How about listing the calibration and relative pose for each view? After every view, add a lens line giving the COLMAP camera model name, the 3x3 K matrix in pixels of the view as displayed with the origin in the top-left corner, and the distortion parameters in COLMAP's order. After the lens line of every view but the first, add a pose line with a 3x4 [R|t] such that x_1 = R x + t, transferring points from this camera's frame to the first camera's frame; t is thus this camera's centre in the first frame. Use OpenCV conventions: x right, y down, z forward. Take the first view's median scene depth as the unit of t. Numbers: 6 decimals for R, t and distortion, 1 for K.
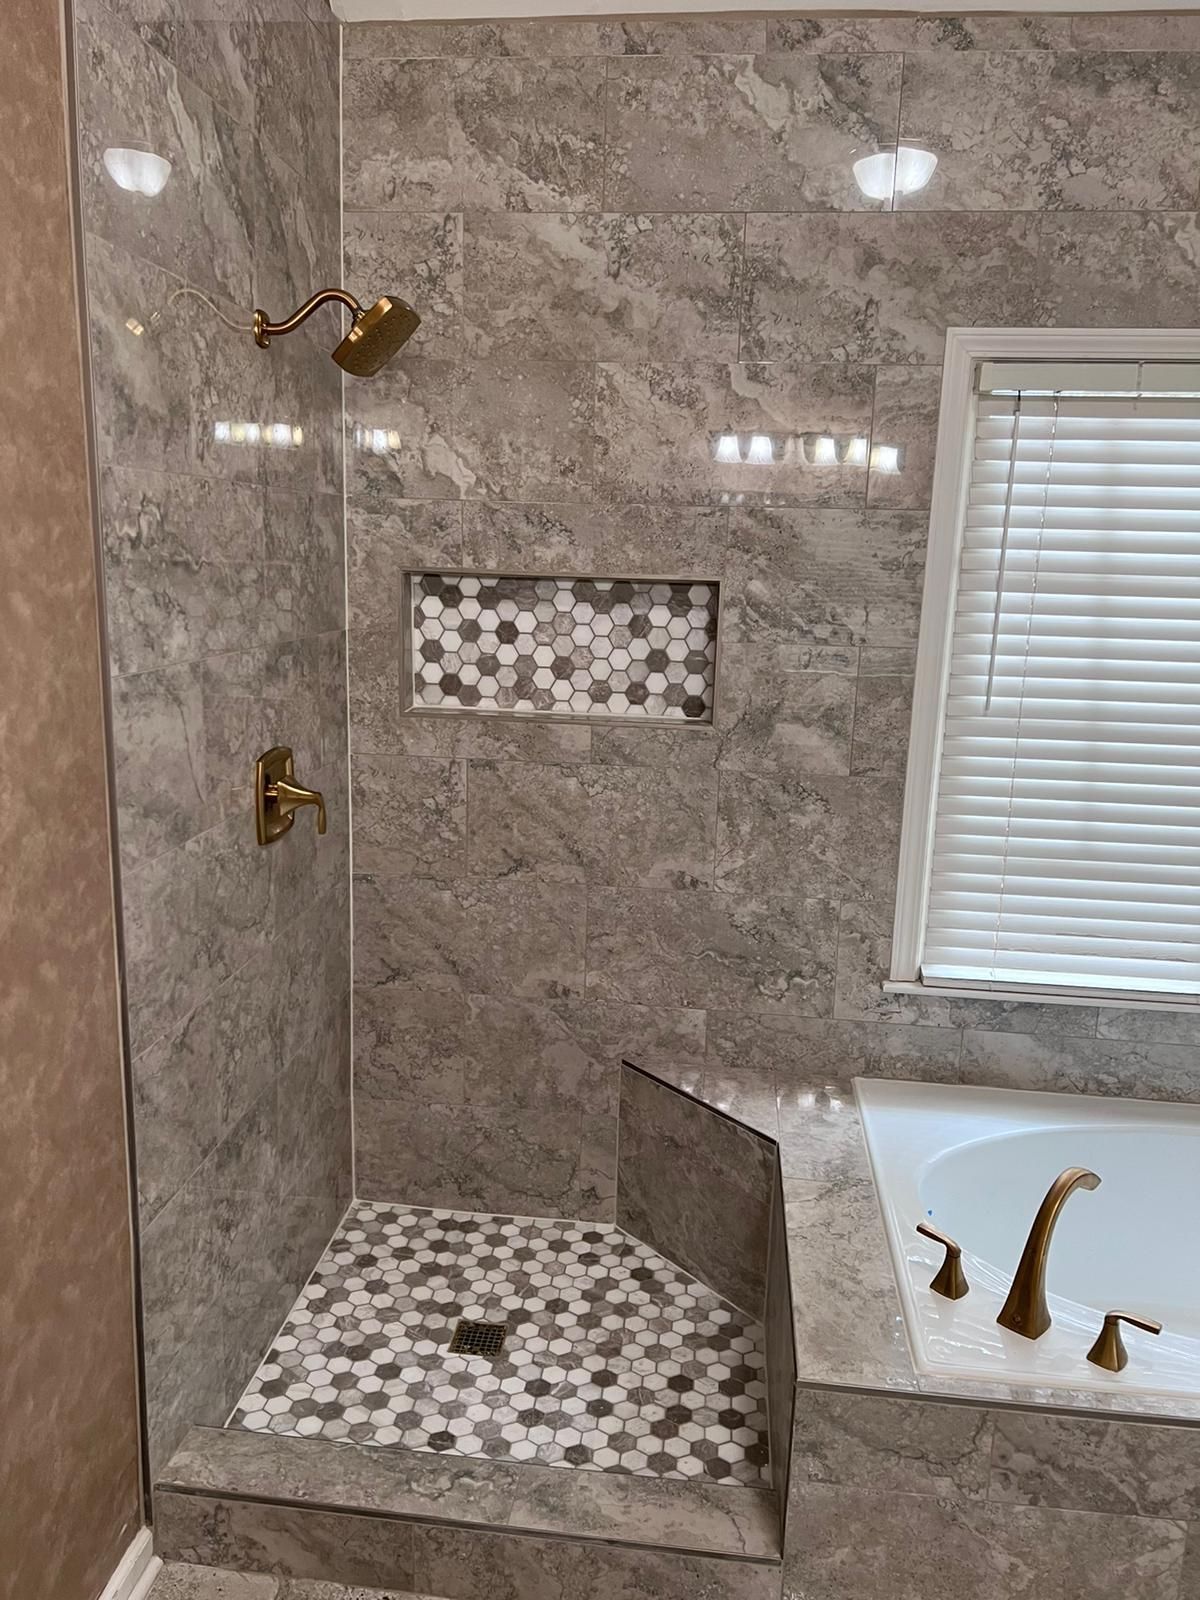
lens RADIAL K [[1199.7, 0, 594.5], [0, 1199.7, 812.9], [0, 0, 1]] dist [0.032464, -0.055638]
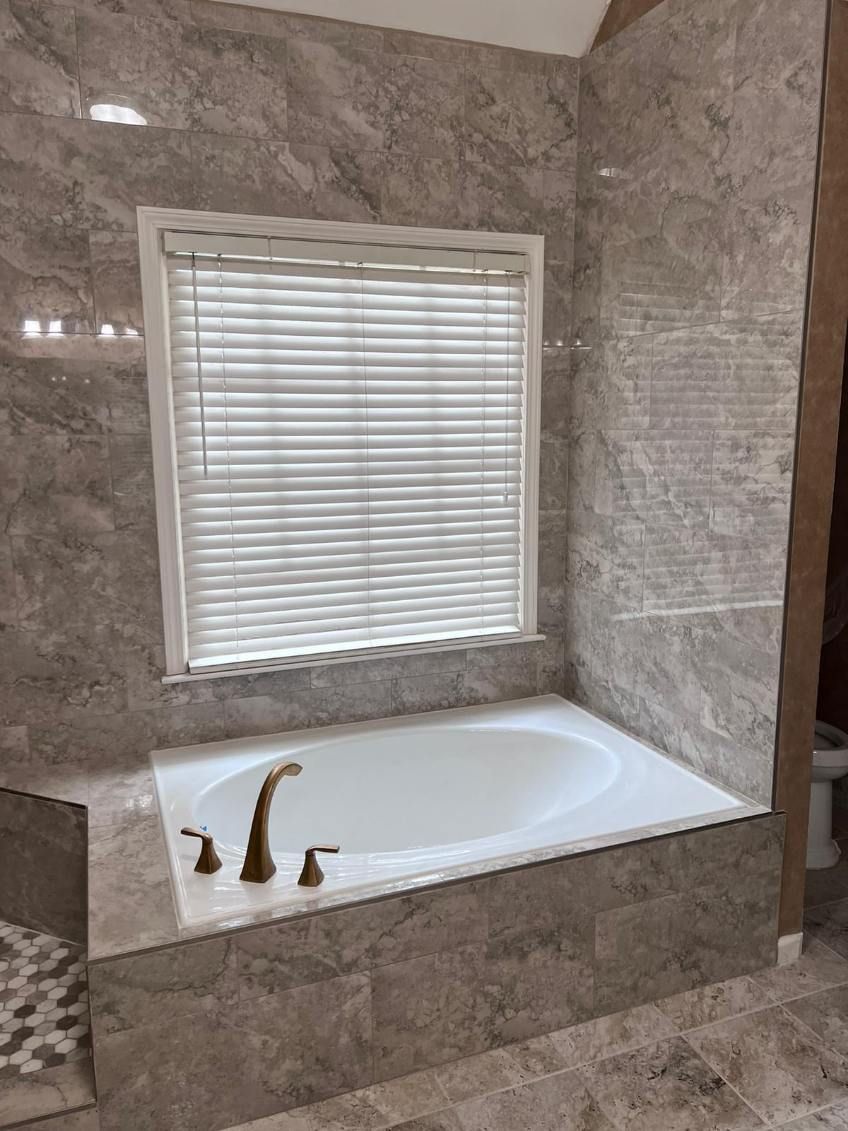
lens RADIAL K [[848.0, 0, 424.0], [0, 848.0, 561.3], [0, 0, 1]] dist [0.032464, -0.055638]
pose [[0.880945, -0.110273, 0.460192, 0.081956], [0.131763, 0.991172, -0.014725, 0.073319], [-0.454505, 0.073608, 0.887697, -0.018855]]
